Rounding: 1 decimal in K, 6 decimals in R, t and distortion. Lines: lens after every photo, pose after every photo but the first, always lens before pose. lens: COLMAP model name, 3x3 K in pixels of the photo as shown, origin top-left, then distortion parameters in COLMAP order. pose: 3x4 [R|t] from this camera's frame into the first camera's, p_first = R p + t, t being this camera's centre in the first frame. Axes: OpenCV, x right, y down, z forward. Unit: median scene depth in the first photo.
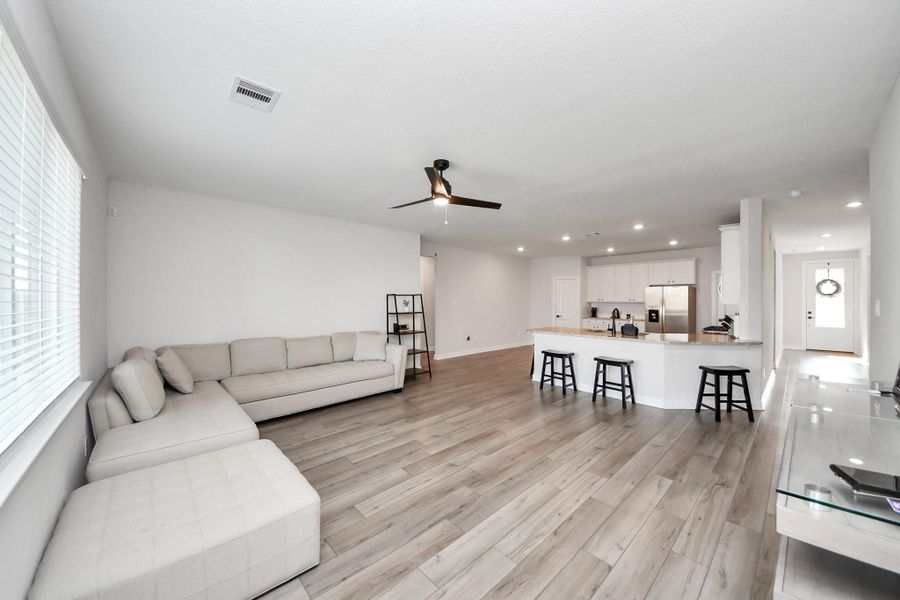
lens RADIAL K [[317.1, 0, 443.4], [0, 317.1, 296.1], [0, 0, 1]] dist [-0.000428, -0.002746]
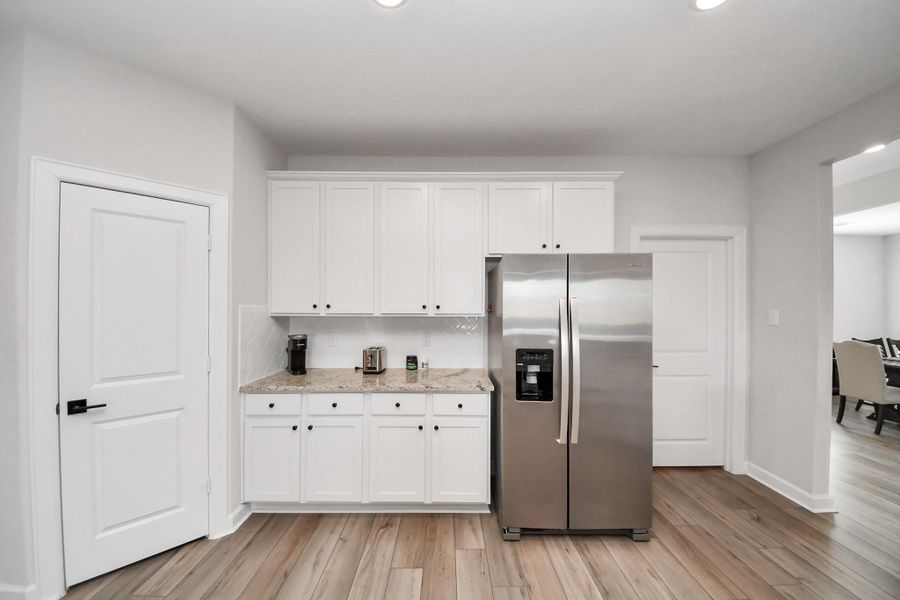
lens RADIAL K [[317.1, 0, 440.1], [0, 317.1, 305.9], [0, 0, 1]] dist [-0.000428, -0.002746]
pose [[0.682435, 0.003867, 0.730936, 0.441322], [-0.011190, 0.999924, 0.005158, 0.009496], [-0.730861, -0.011699, 0.682426, 0.892362]]
